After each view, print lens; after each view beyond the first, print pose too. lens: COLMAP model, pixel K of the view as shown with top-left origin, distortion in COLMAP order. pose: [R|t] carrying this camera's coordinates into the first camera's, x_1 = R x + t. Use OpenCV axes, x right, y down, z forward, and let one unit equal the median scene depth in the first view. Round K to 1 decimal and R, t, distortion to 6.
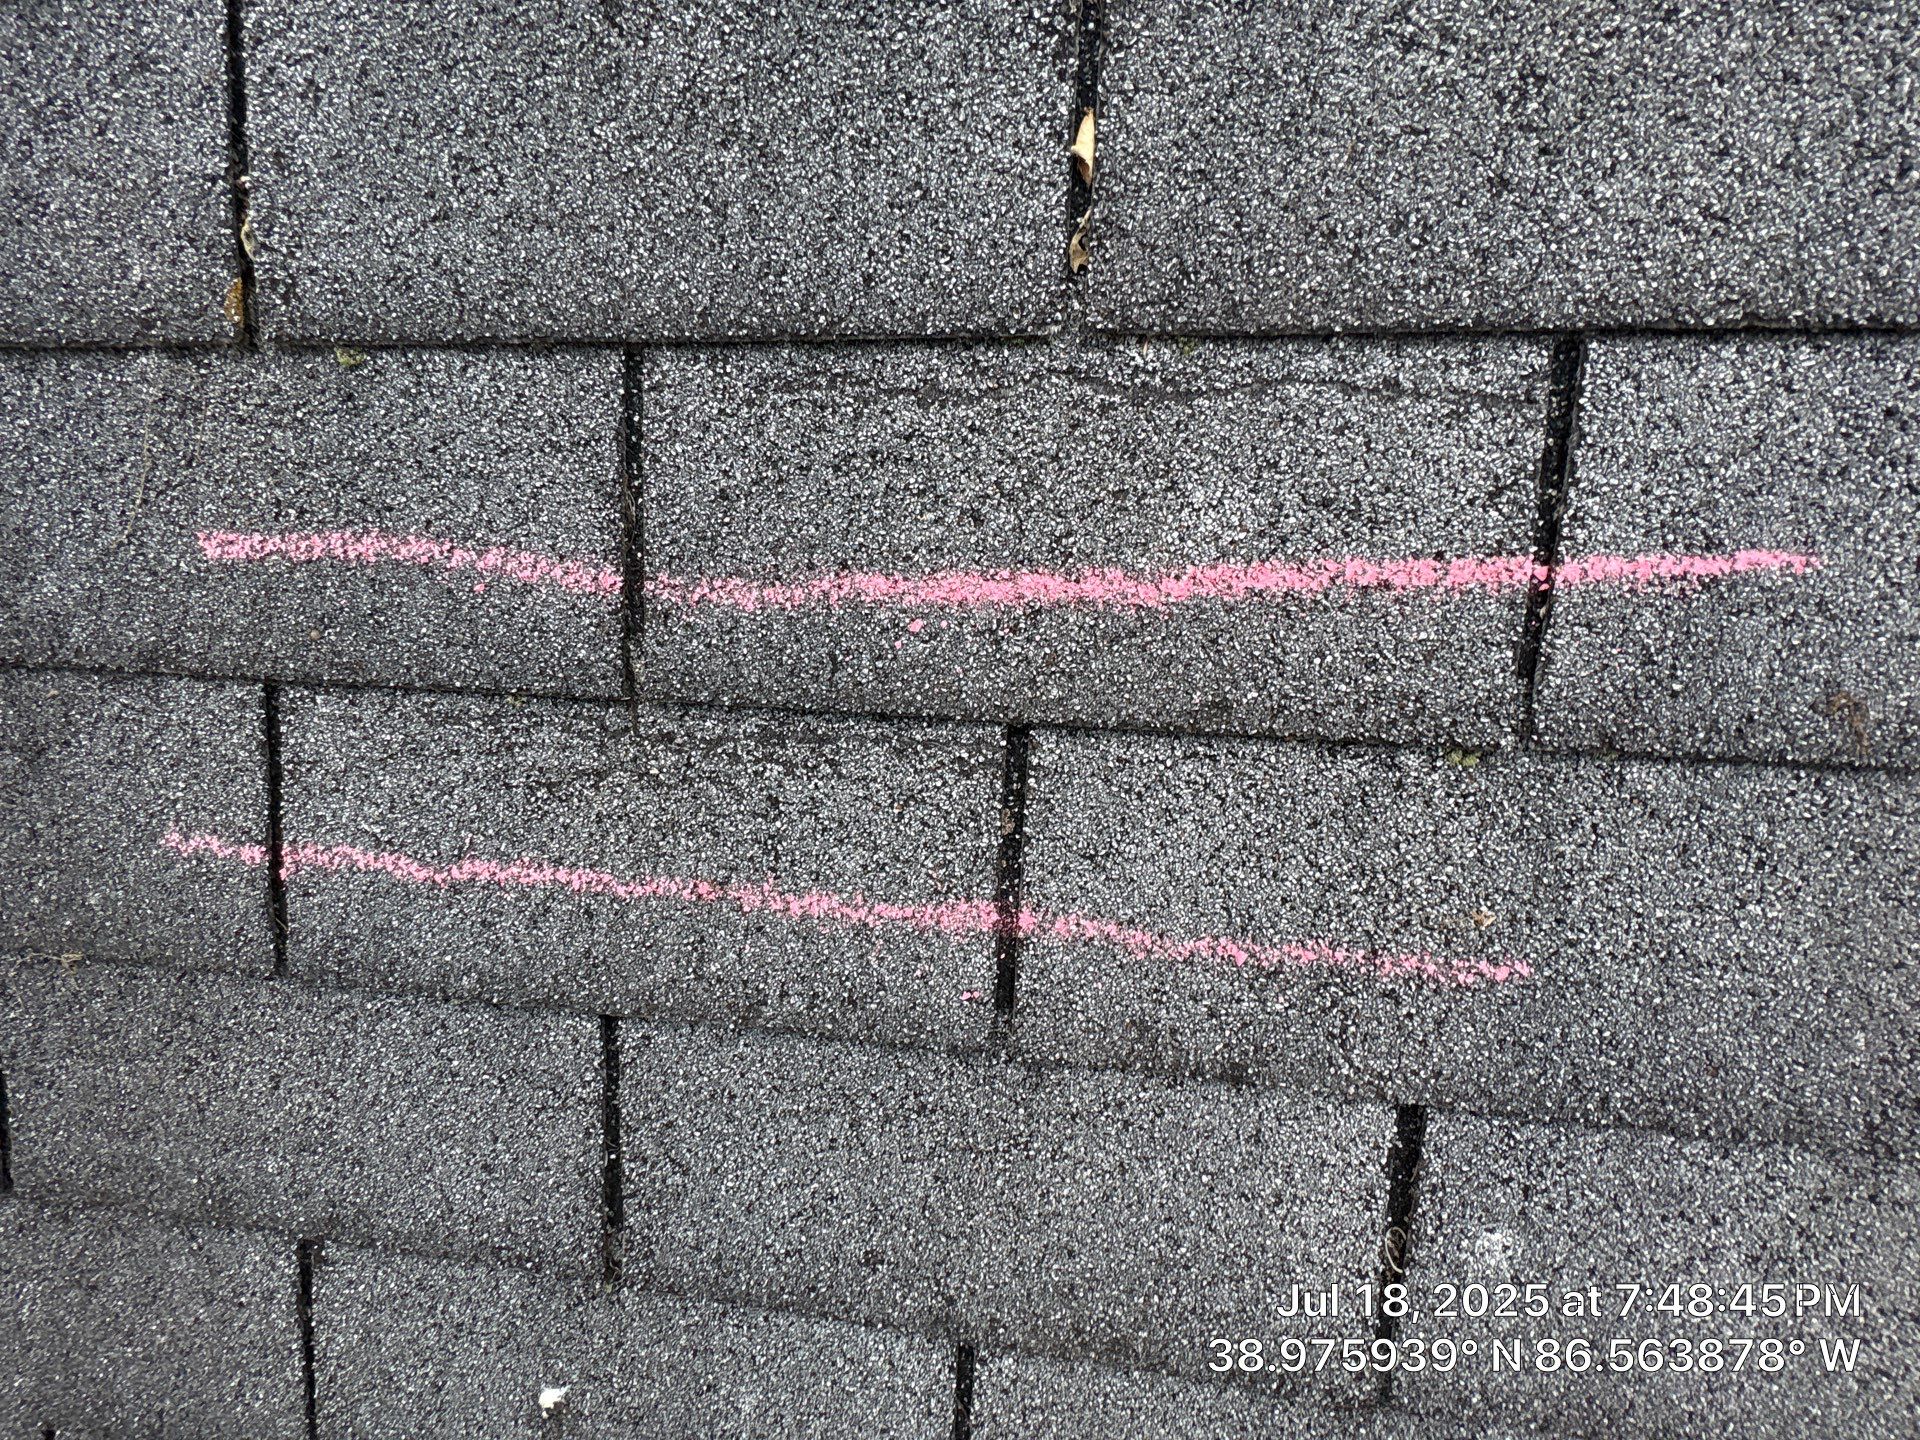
lens RADIAL K [[774.2, 0, 960.4], [0, 774.2, 716.5], [0, 0, 1]] dist [0.000238, 0.000070]
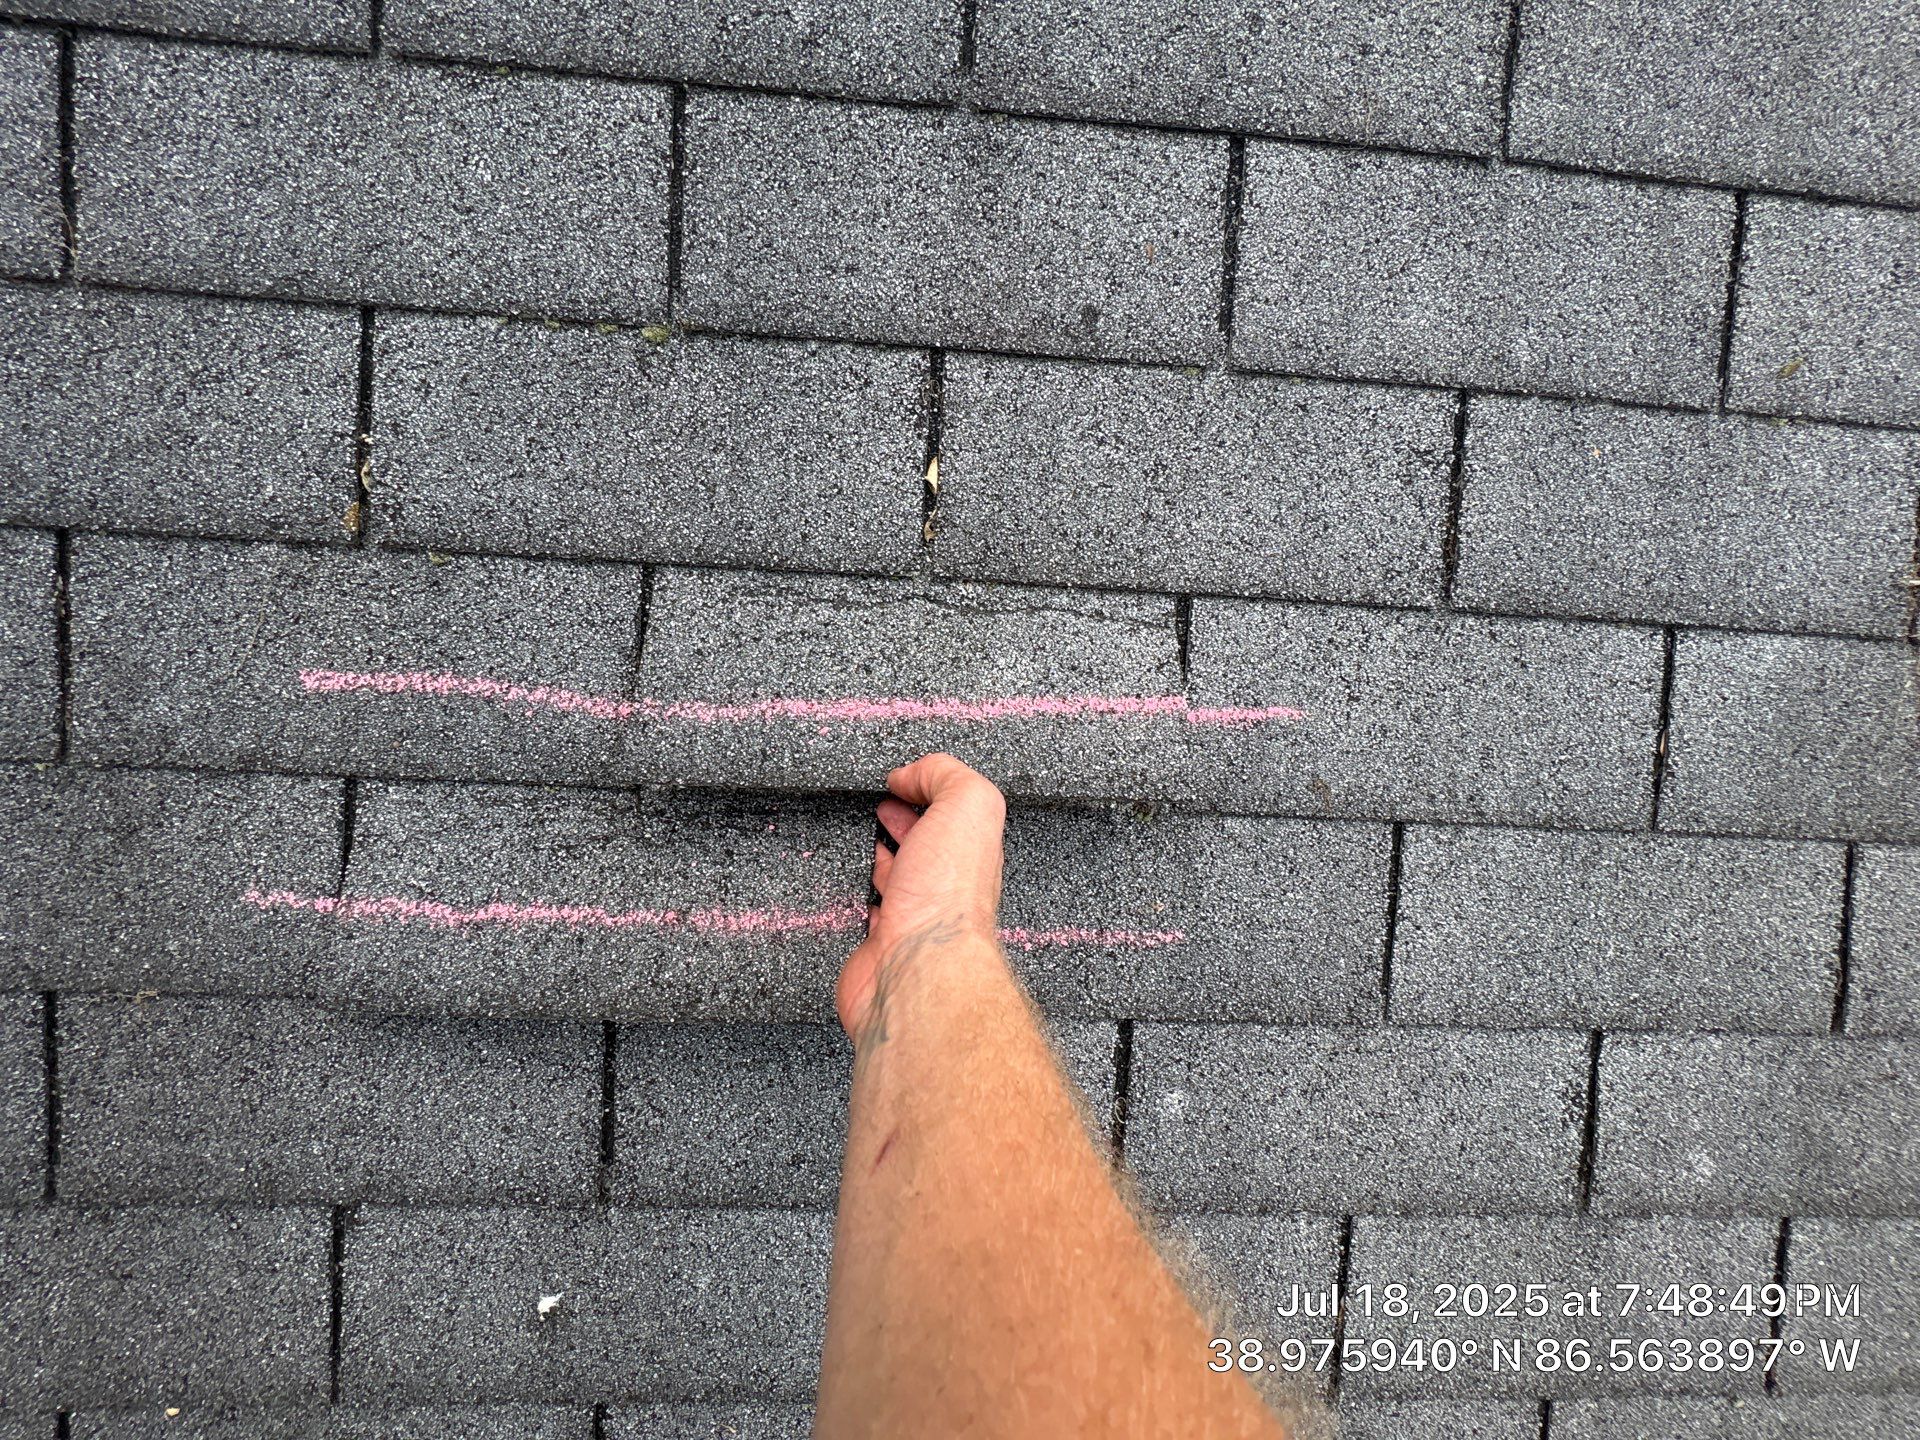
lens RADIAL K [[774.2, 0, 961.8], [0, 774.2, 723.0], [0, 0, 1]] dist [0.000238, 0.000070]
pose [[0.982796, 0.000361, 0.184694, -0.081820], [0.008535, 0.998841, -0.047368, -0.070160], [-0.184497, 0.048130, 0.981654, -0.590699]]
